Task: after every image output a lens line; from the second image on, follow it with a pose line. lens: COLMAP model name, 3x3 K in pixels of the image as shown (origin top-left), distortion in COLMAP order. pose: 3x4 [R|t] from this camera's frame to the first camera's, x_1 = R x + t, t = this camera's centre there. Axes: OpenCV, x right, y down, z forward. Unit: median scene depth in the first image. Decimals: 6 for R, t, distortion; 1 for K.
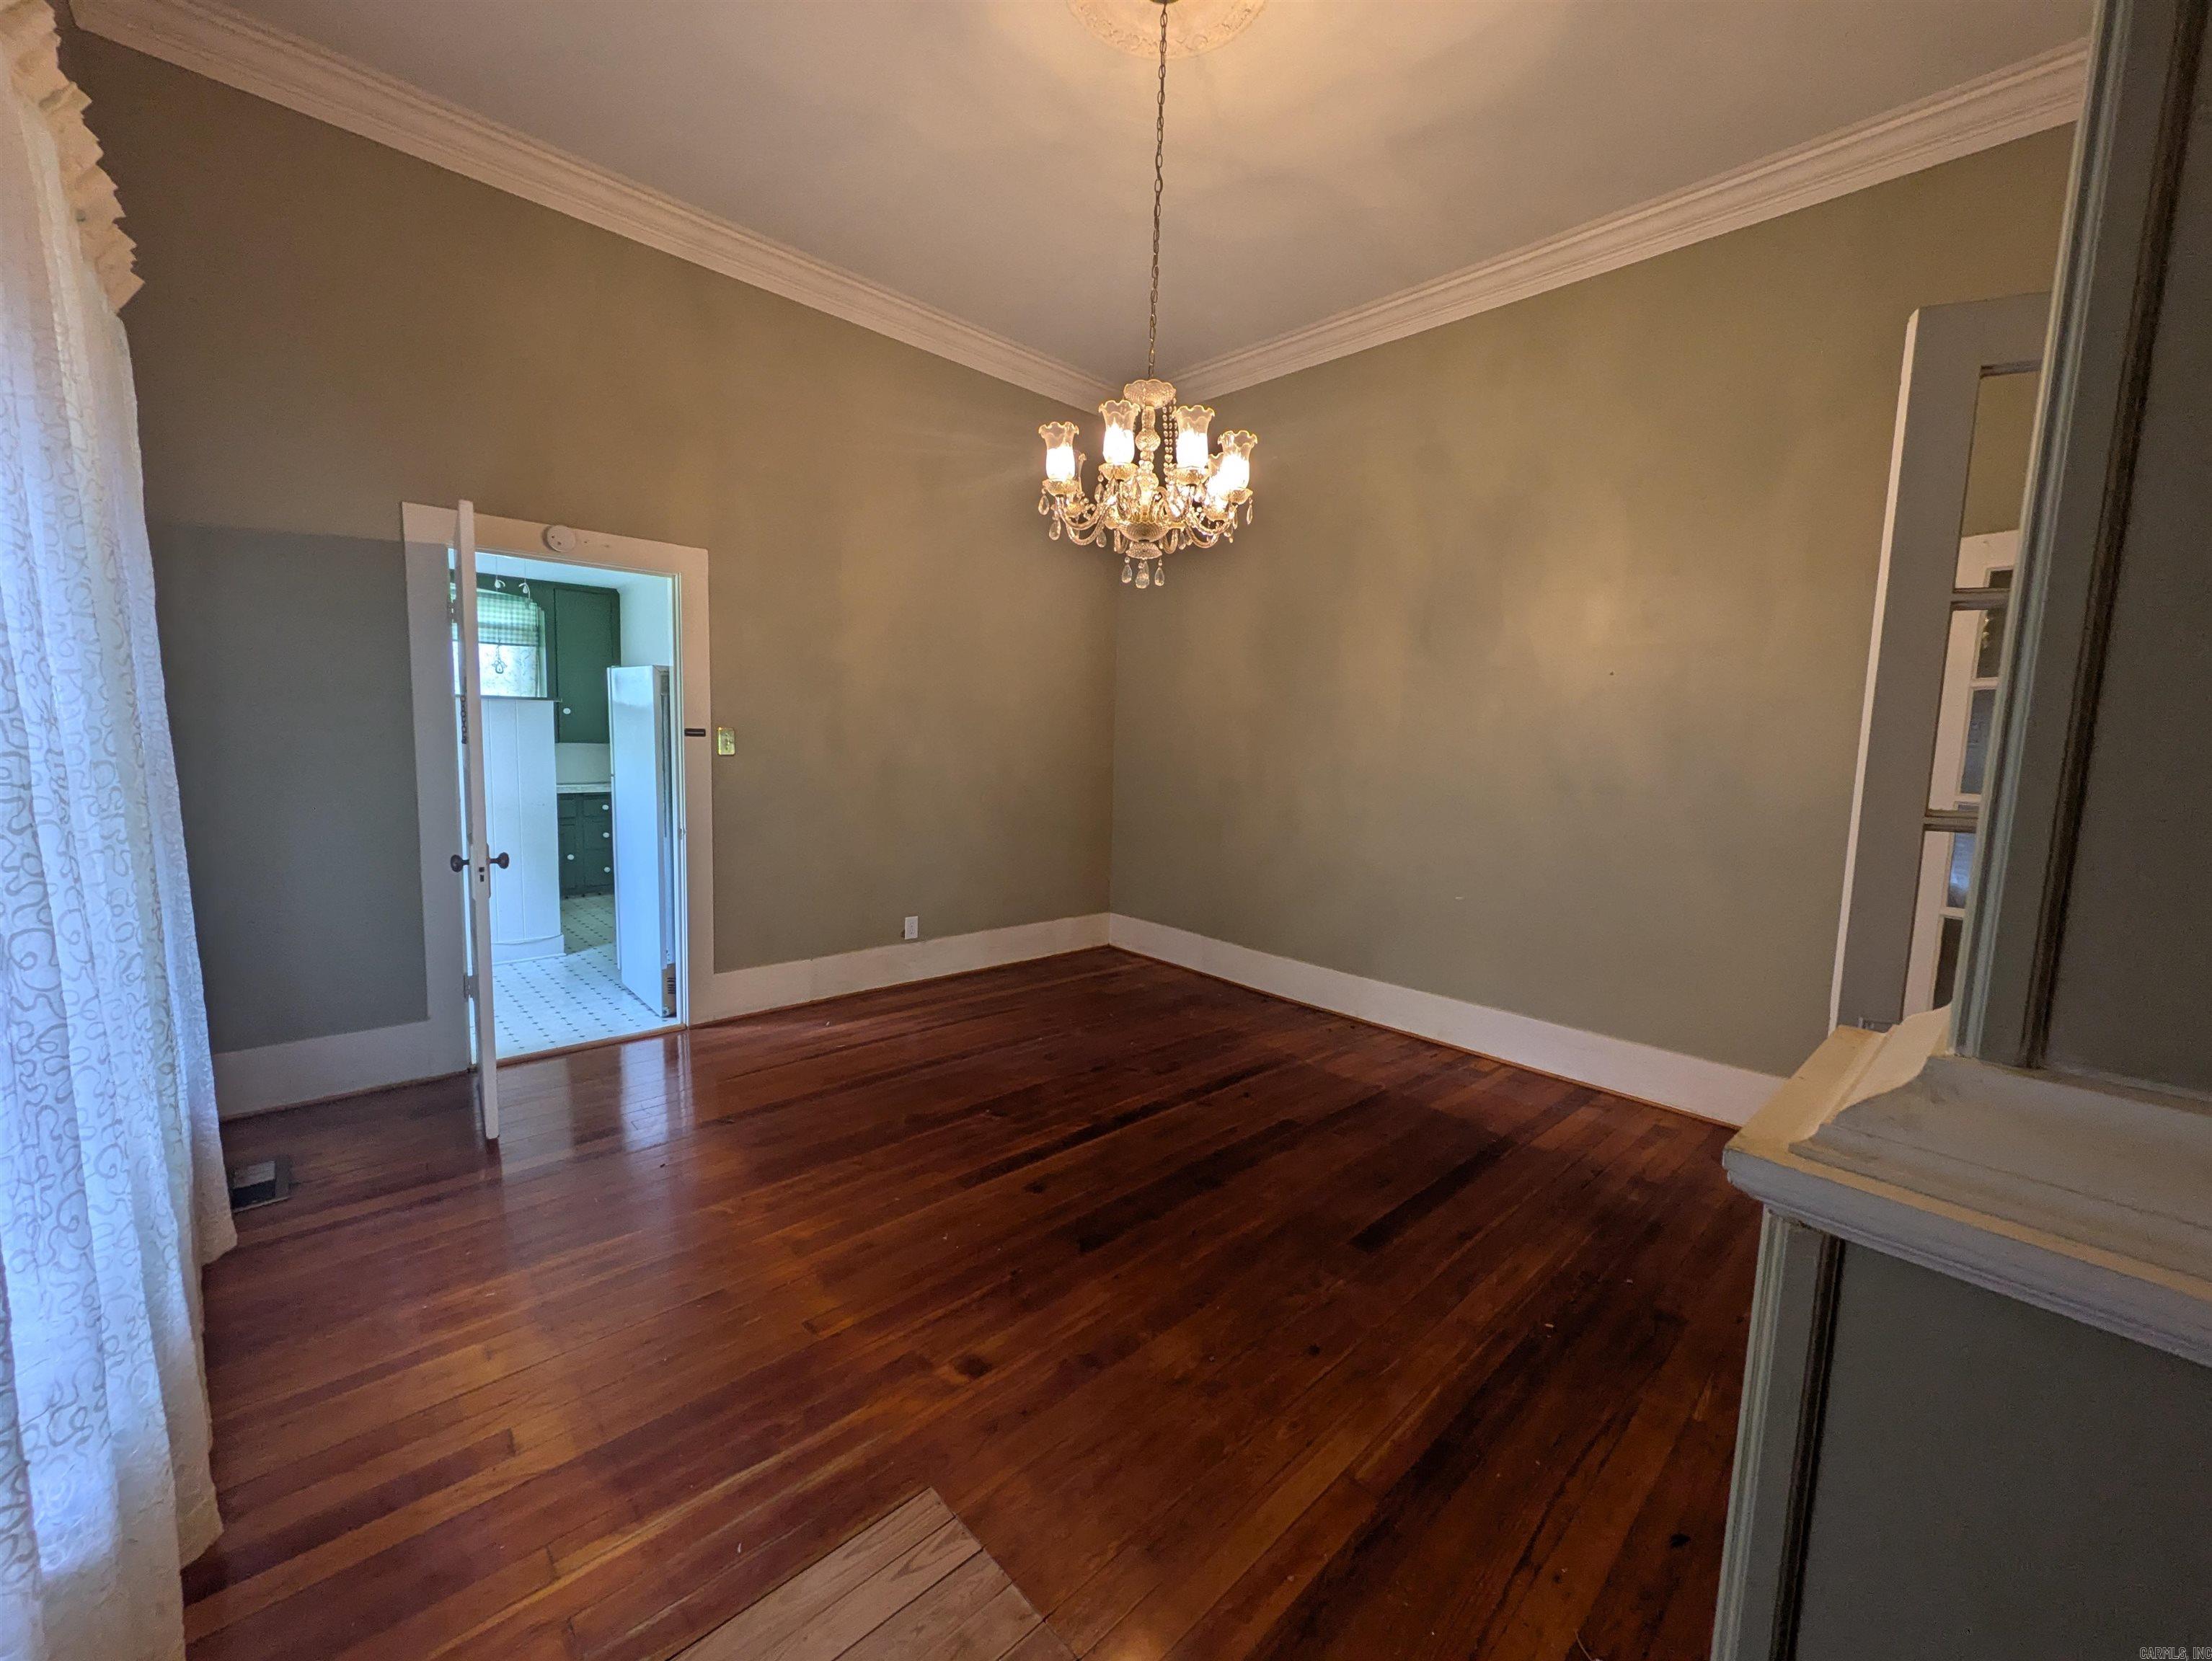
lens RADIAL K [[875.9, 0, 1105.7], [0, 875.9, 842.6], [0, 0, 1]] dist [0.003655, -0.000066]
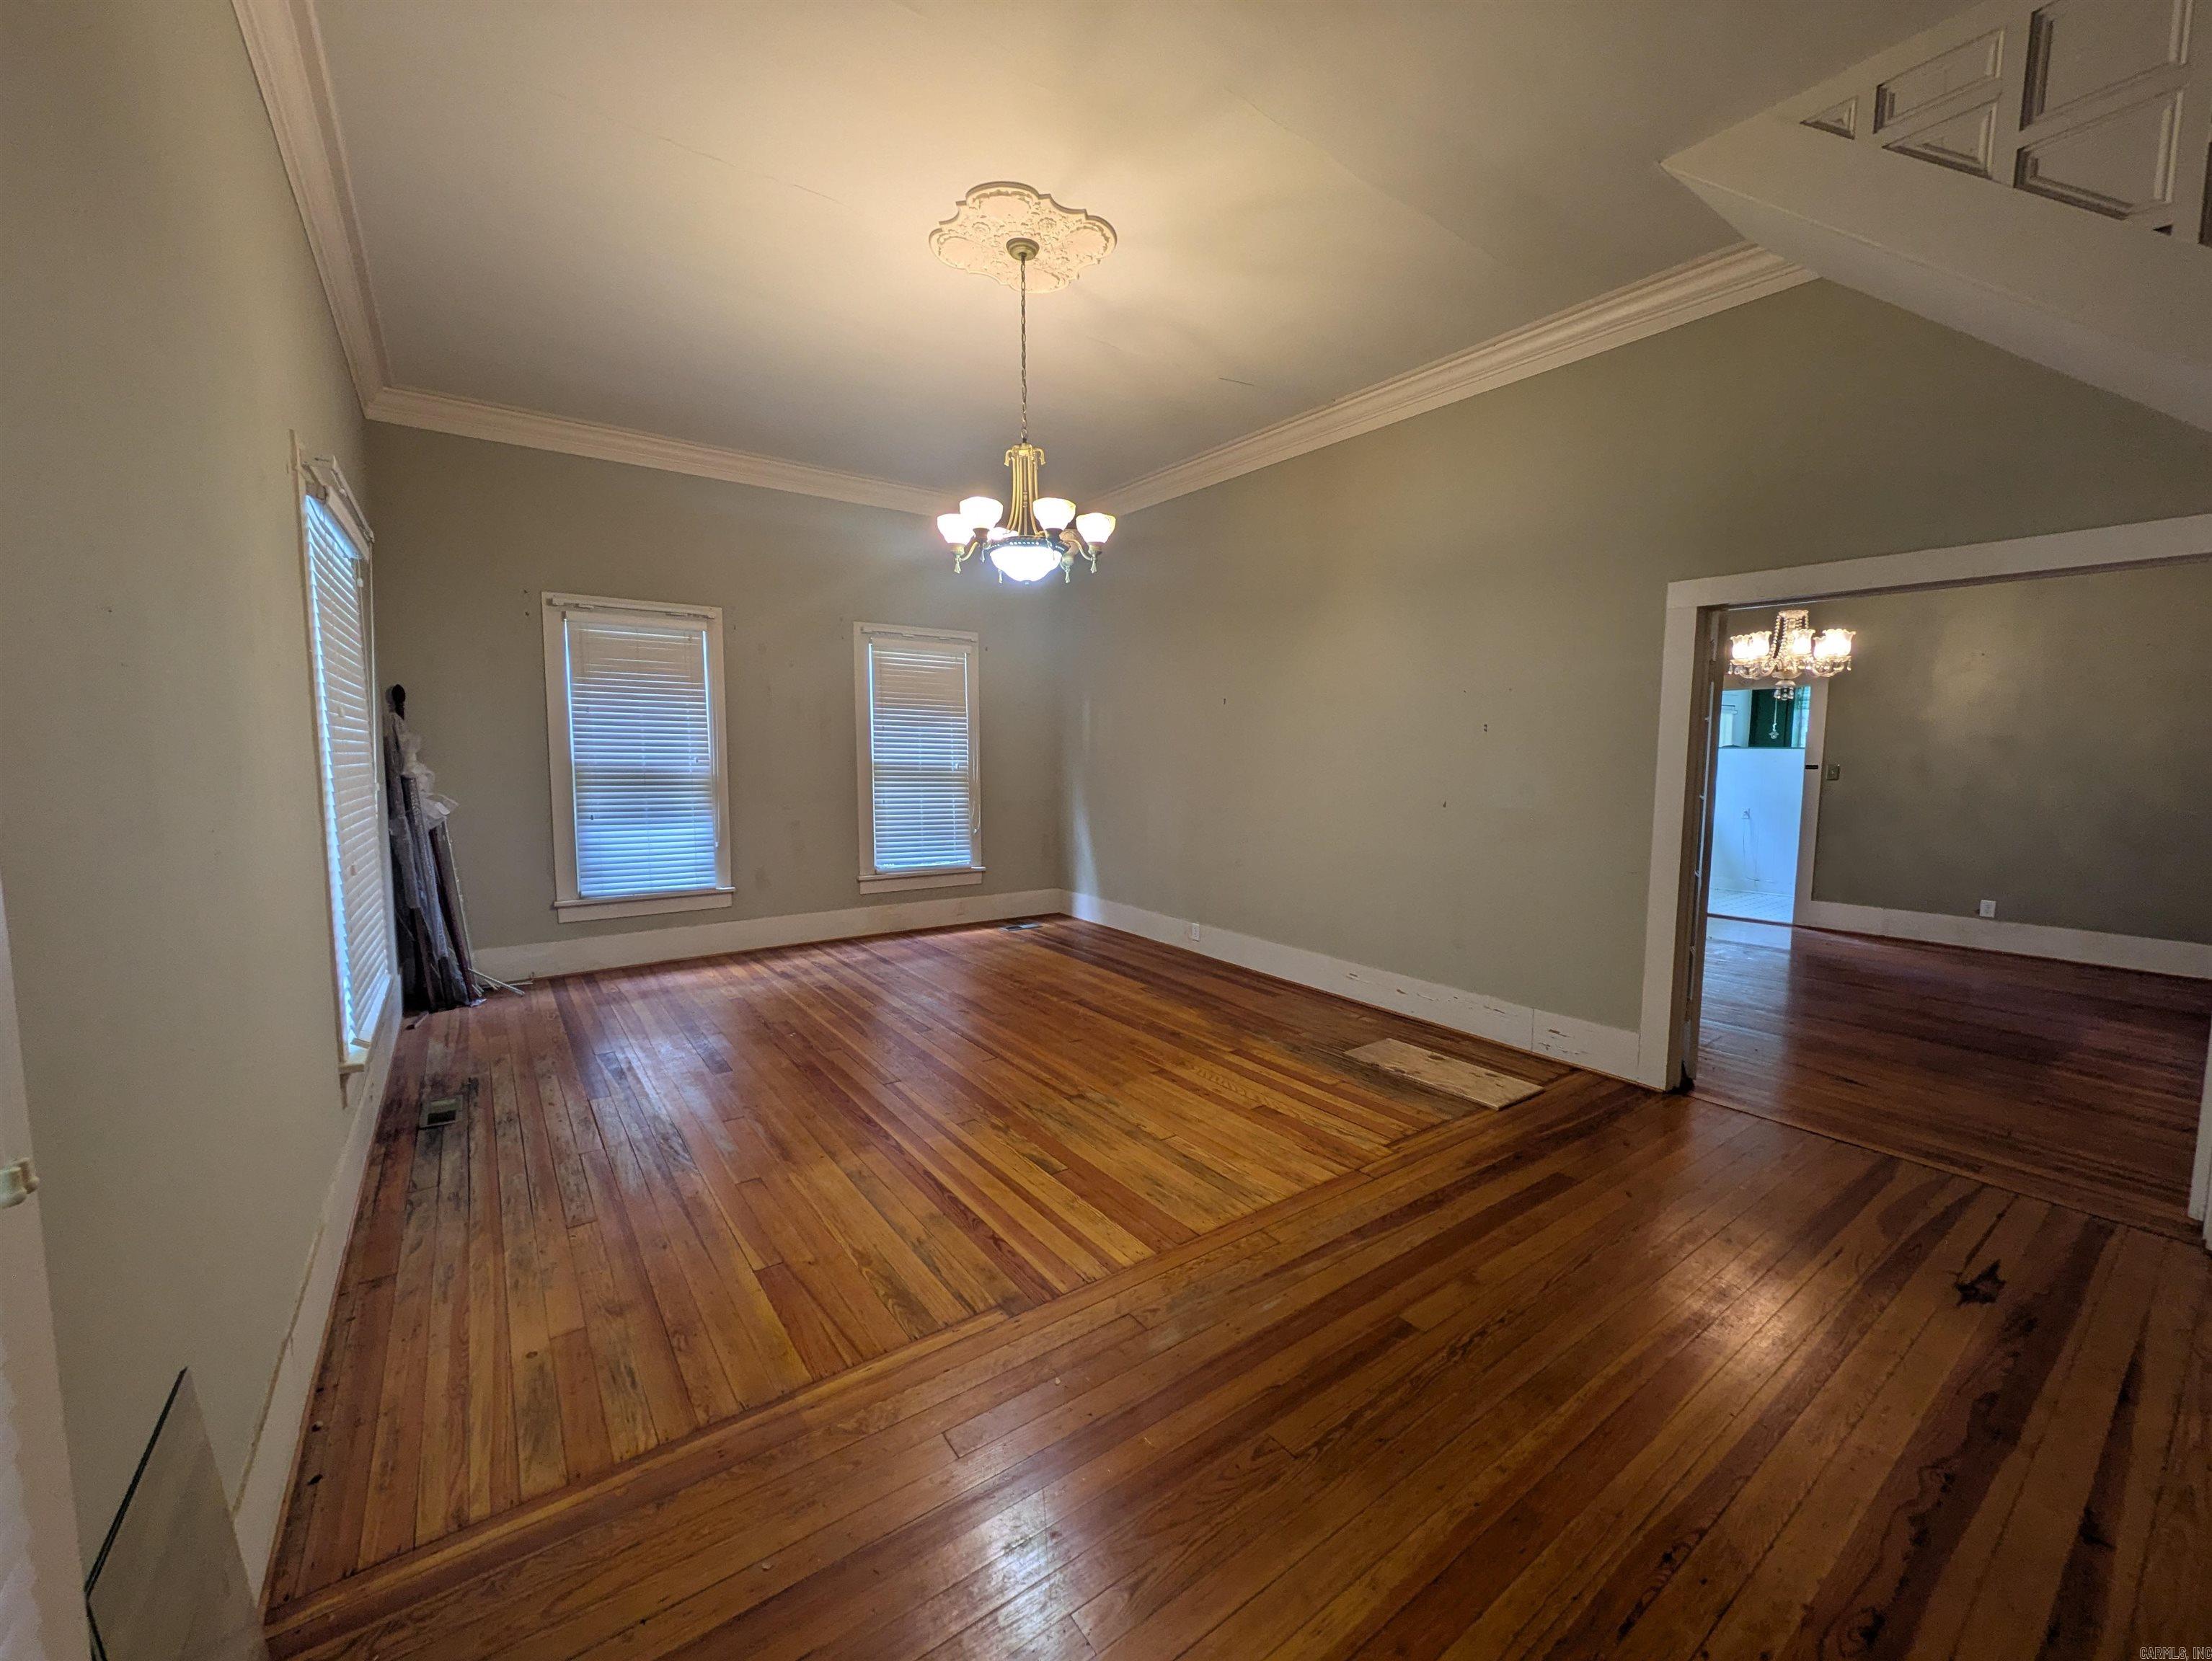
lens RADIAL K [[875.9, 0, 1097.4], [0, 875.9, 830.3], [0, 0, 1]] dist [0.003655, -0.000066]
pose [[-0.108422, 0.076249, -0.991176, 1.859327], [-0.107255, 0.990337, 0.087917, 0.007228], [0.988302, 0.115840, -0.099196, -0.361204]]
